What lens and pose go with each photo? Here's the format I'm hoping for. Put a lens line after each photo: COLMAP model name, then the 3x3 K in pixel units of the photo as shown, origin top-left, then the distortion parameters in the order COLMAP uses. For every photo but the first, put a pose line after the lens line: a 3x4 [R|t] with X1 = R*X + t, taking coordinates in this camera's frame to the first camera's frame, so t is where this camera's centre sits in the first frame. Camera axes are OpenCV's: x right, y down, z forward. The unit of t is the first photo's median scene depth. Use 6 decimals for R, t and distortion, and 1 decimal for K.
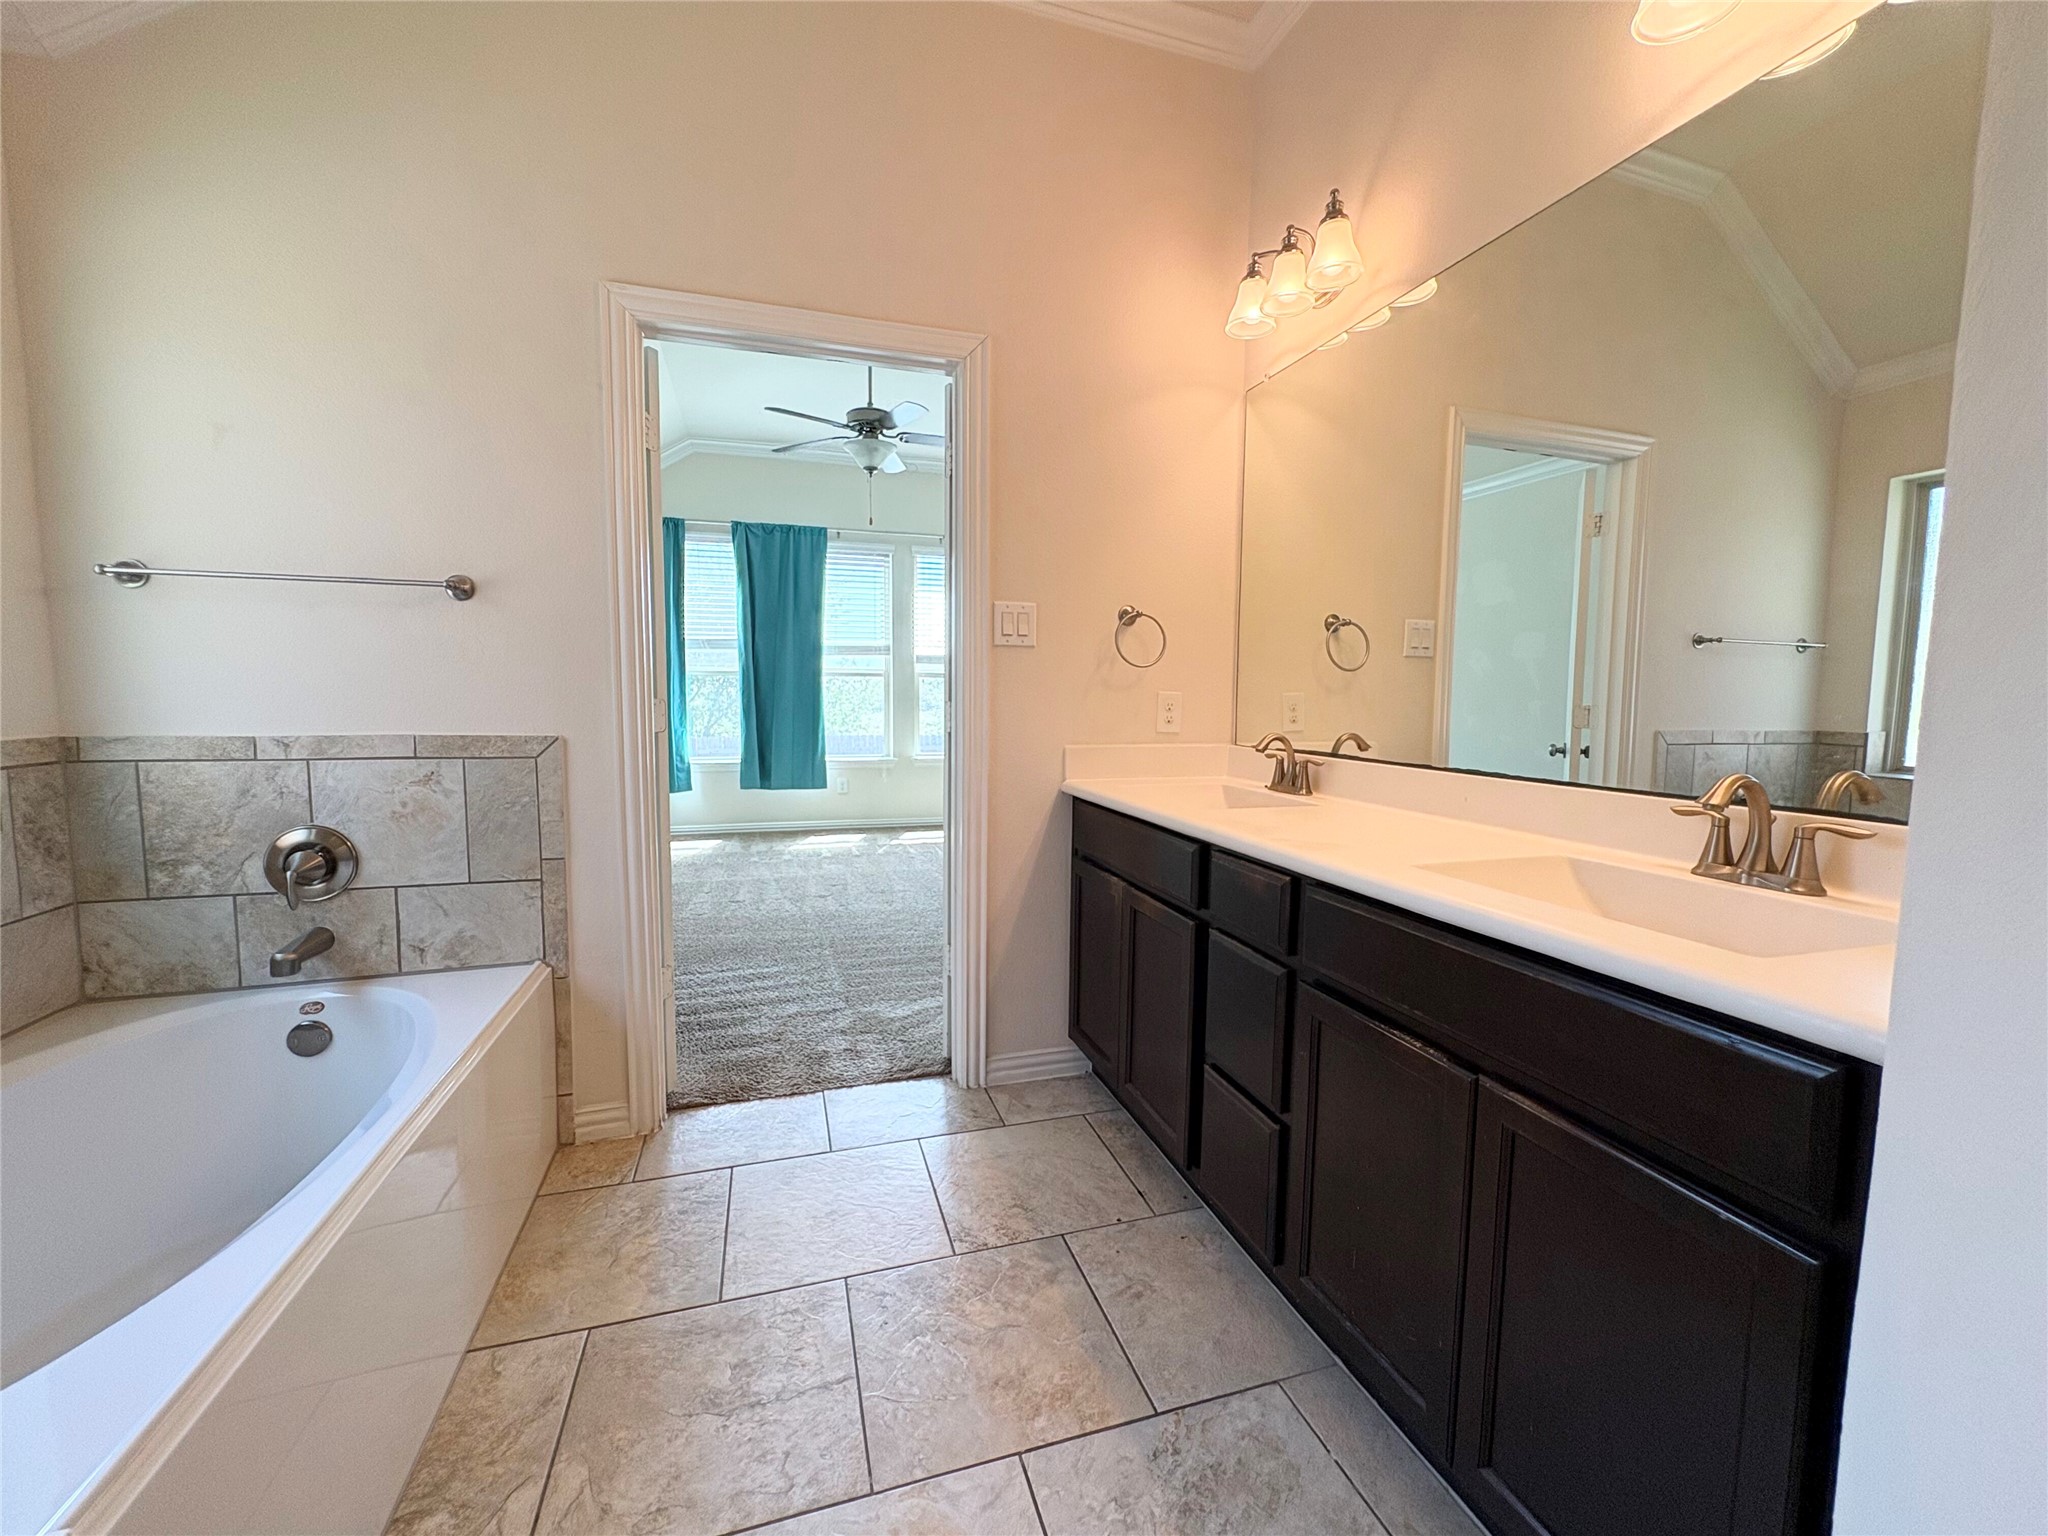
lens RADIAL K [[816.8, 0, 1027.3], [0, 816.8, 766.4], [0, 0, 1]] dist [-0.004750, 0.001438]
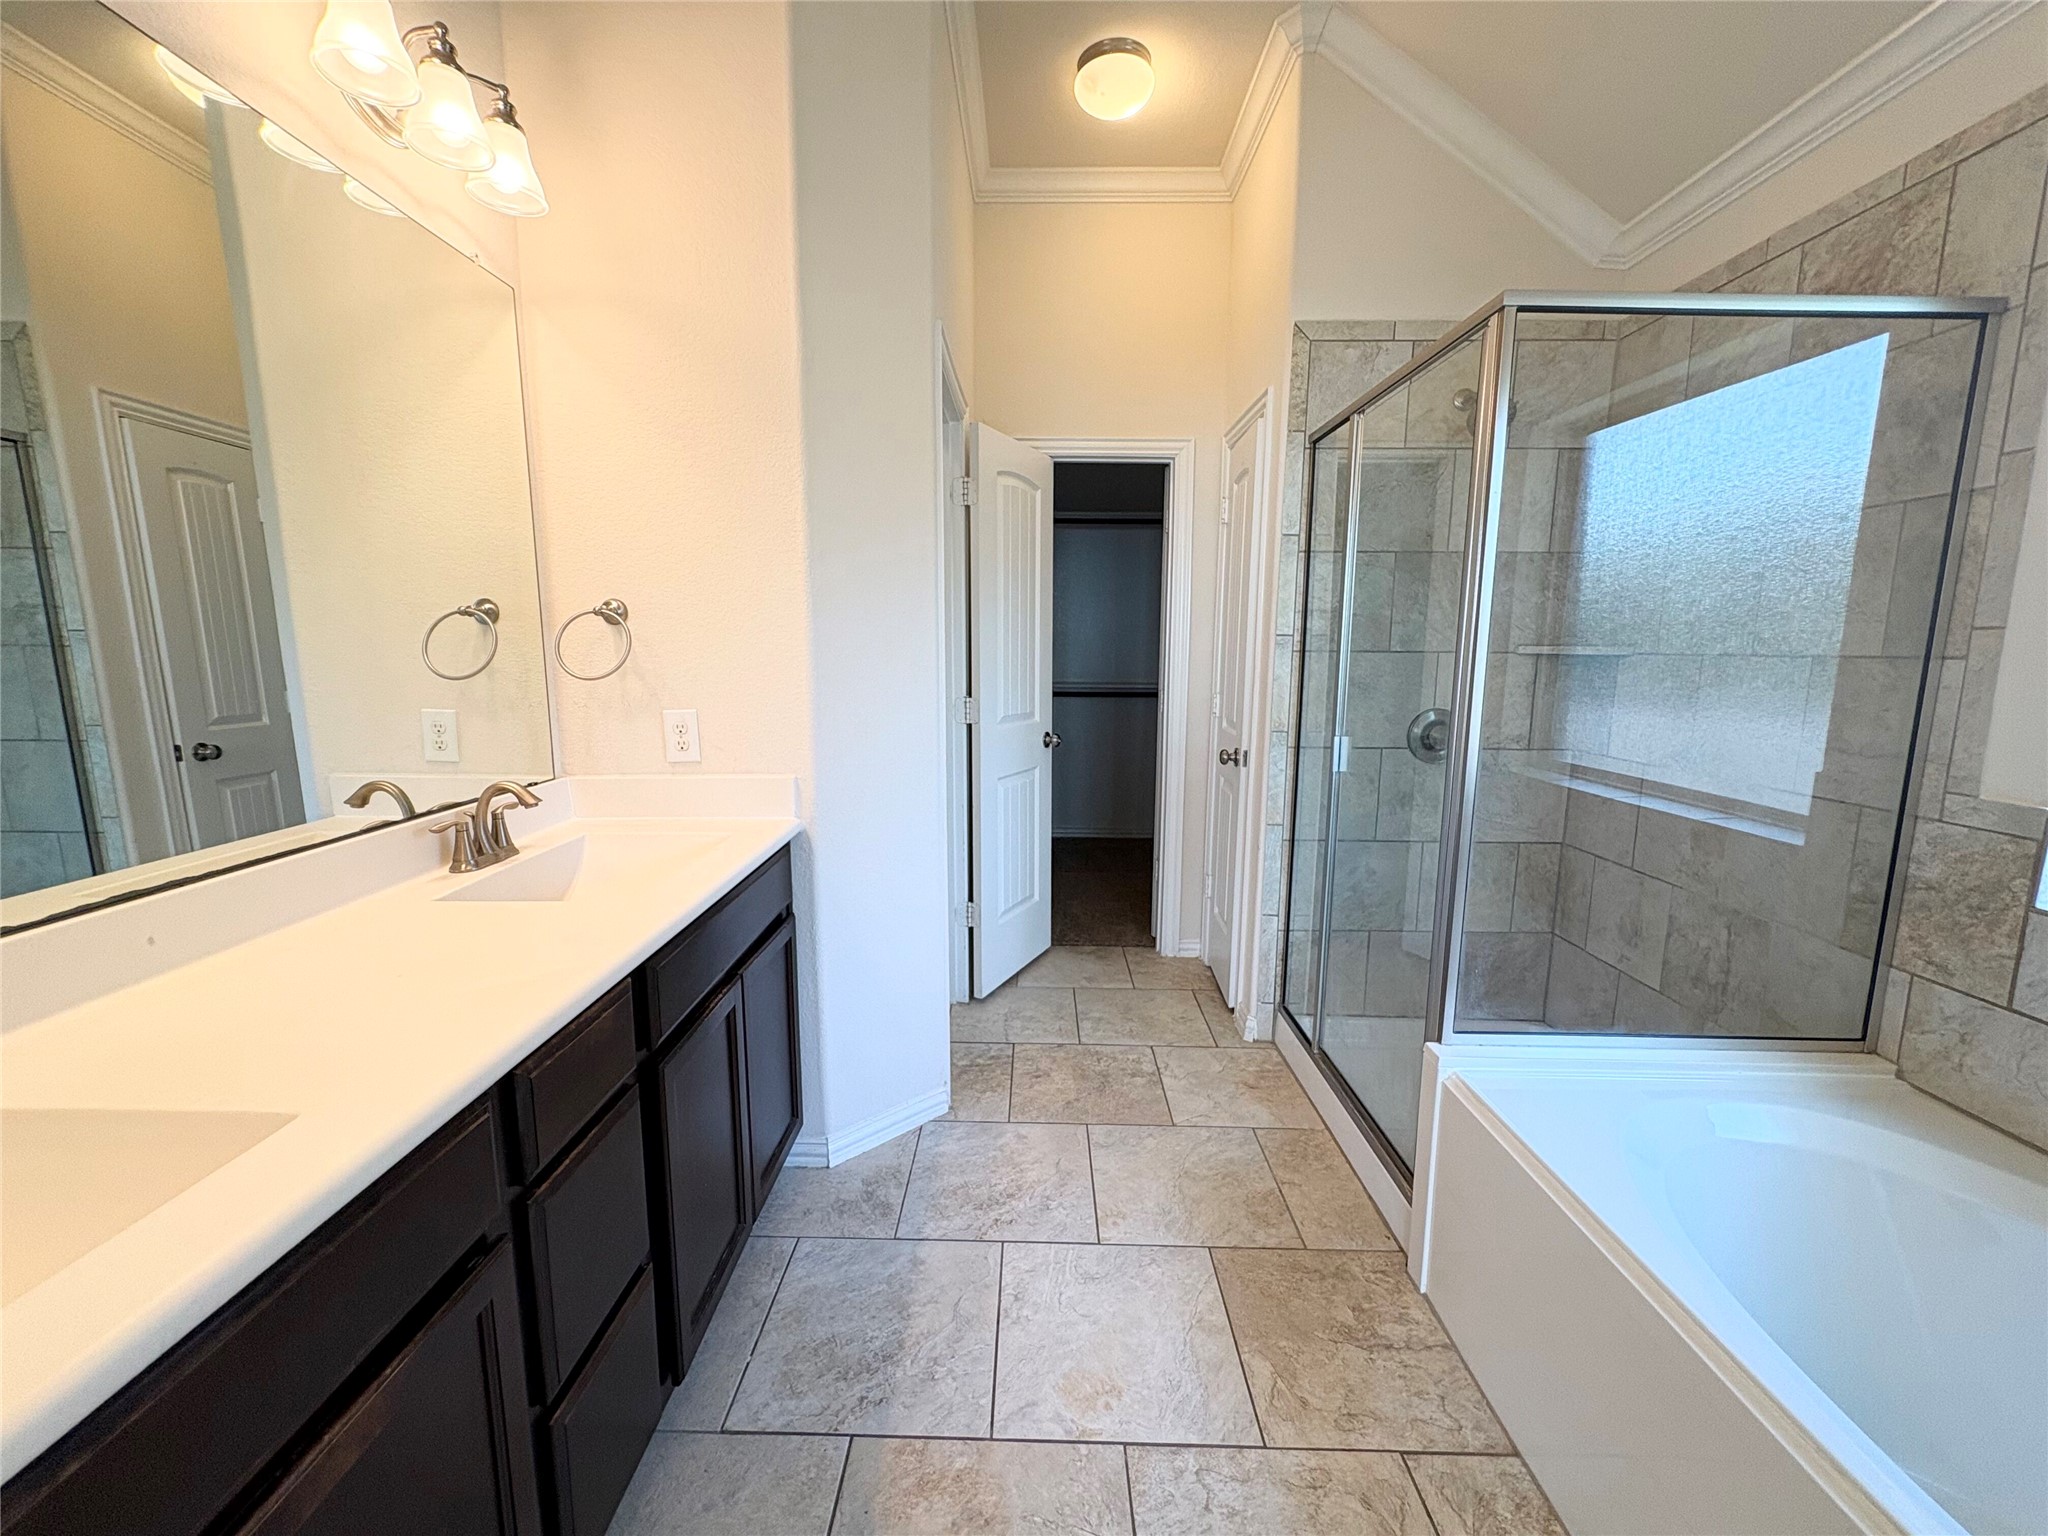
lens RADIAL K [[816.8, 0, 1027.5], [0, 816.8, 766.0], [0, 0, 1]] dist [-0.004750, 0.001438]
pose [[-0.949382, -0.060764, 0.308190, -0.217168], [0.015083, 0.971162, 0.237942, -0.188268], [-0.313760, 0.230546, -0.921088, 1.147936]]
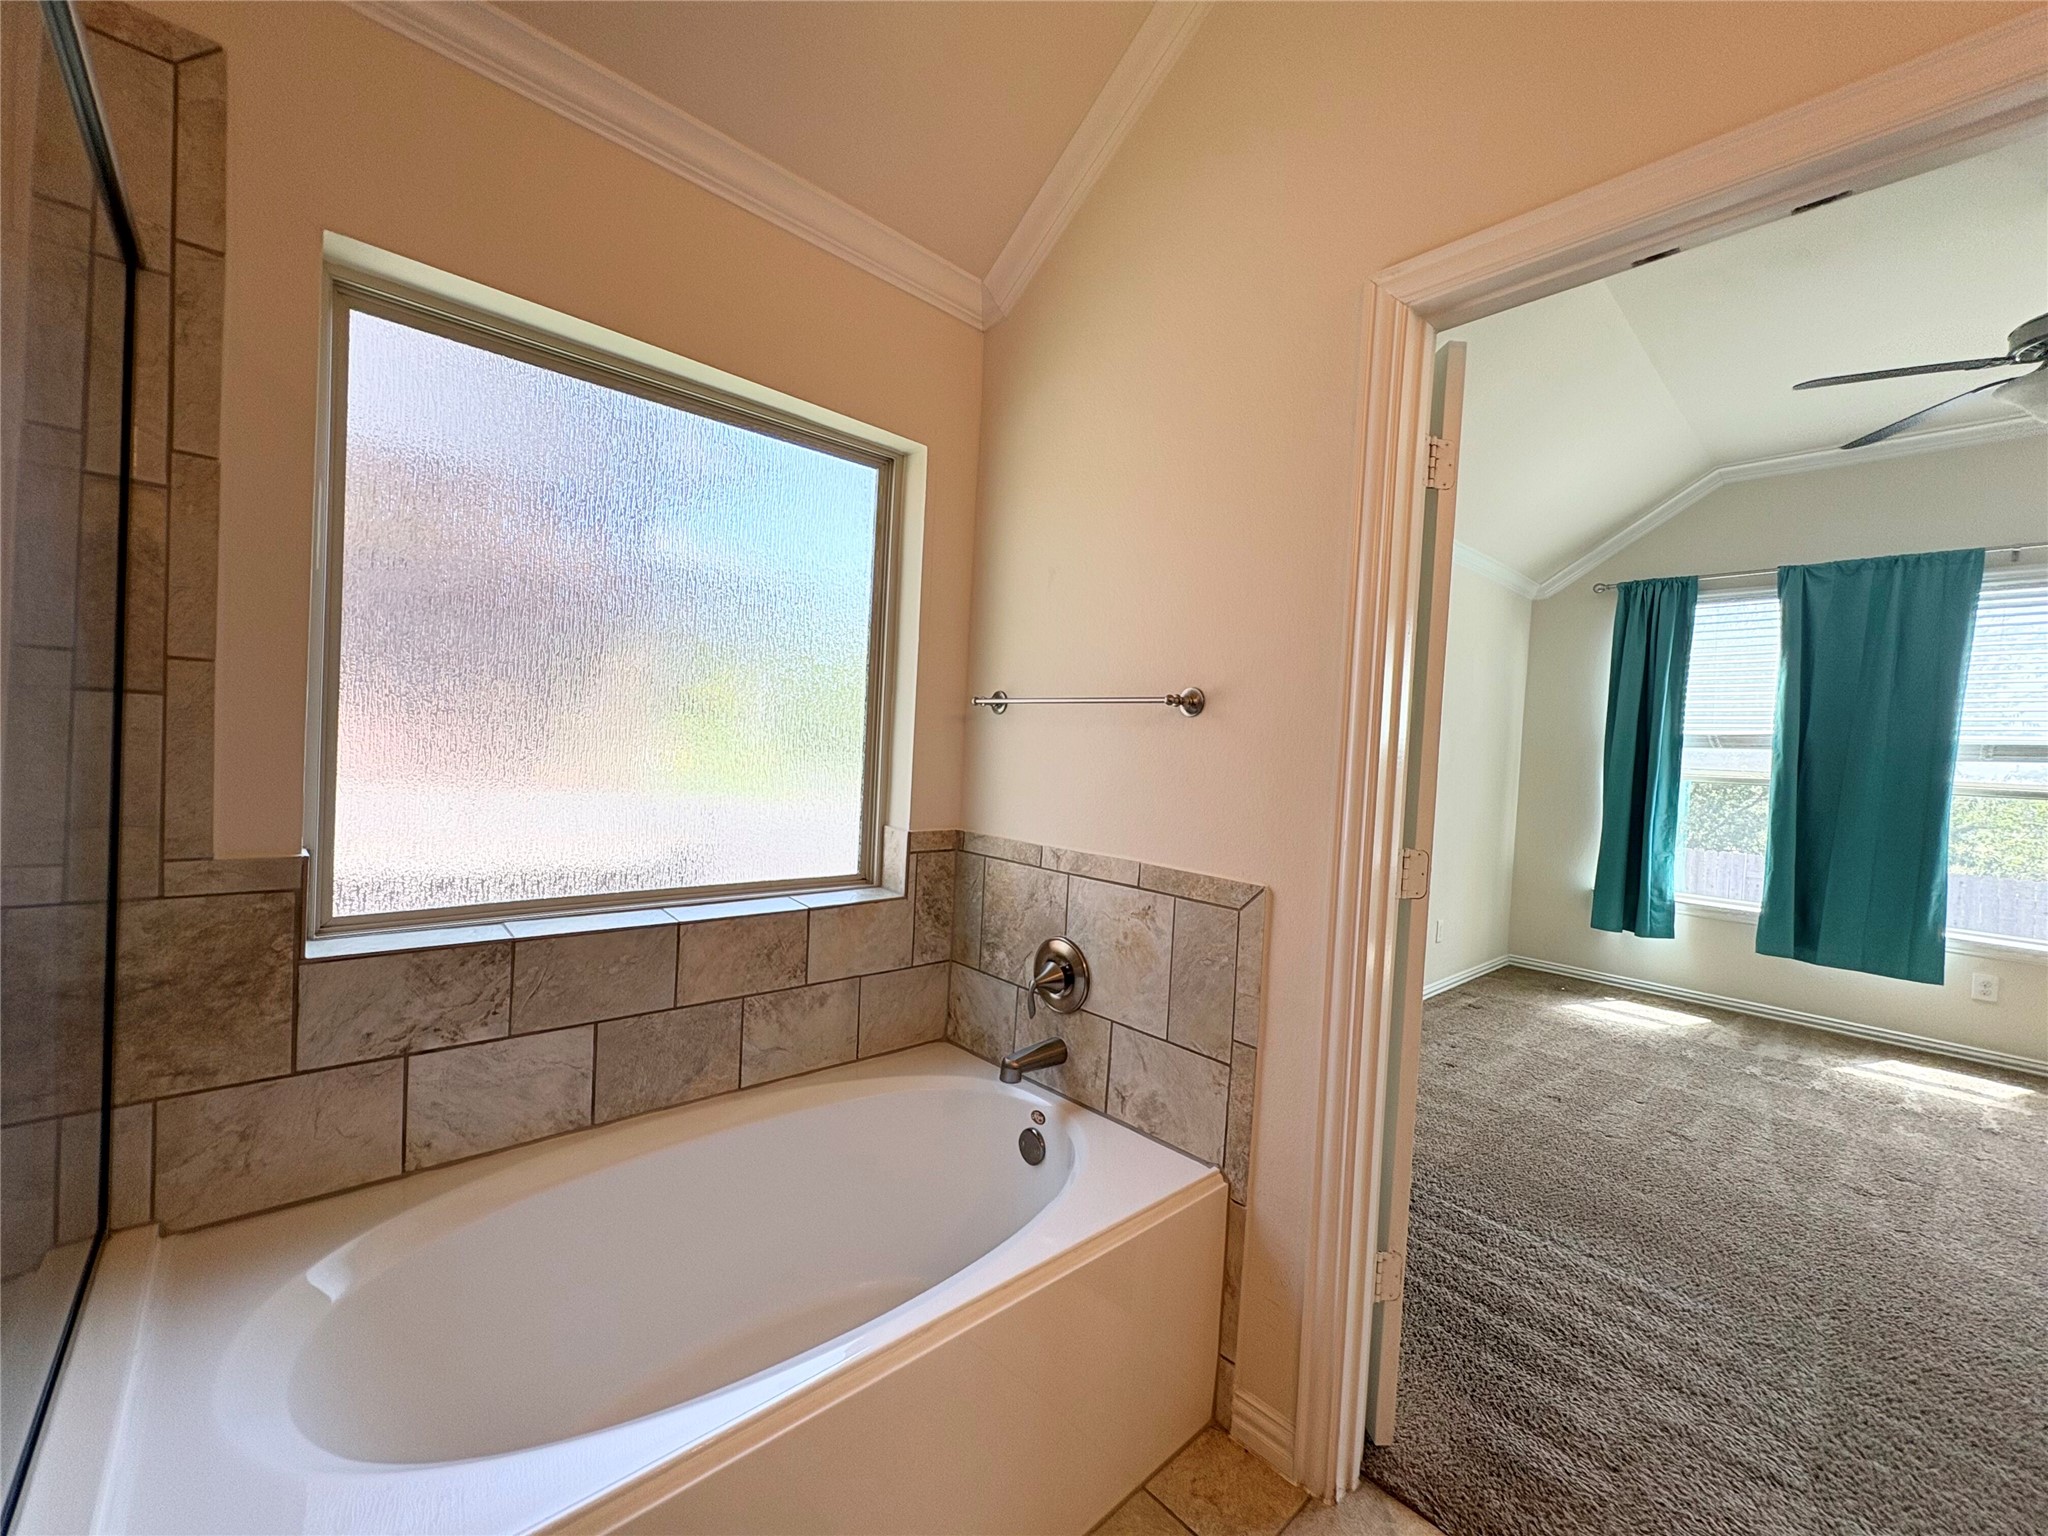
lens RADIAL K [[816.8, 0, 1018.5], [0, 816.8, 764.8], [0, 0, 1]] dist [-0.004750, 0.001438]
pose [[0.414655, 0.030997, -0.909450, 0.023243], [-0.128125, 0.991452, -0.024626, -0.103754], [0.900913, 0.126735, 0.415082, 0.463655]]
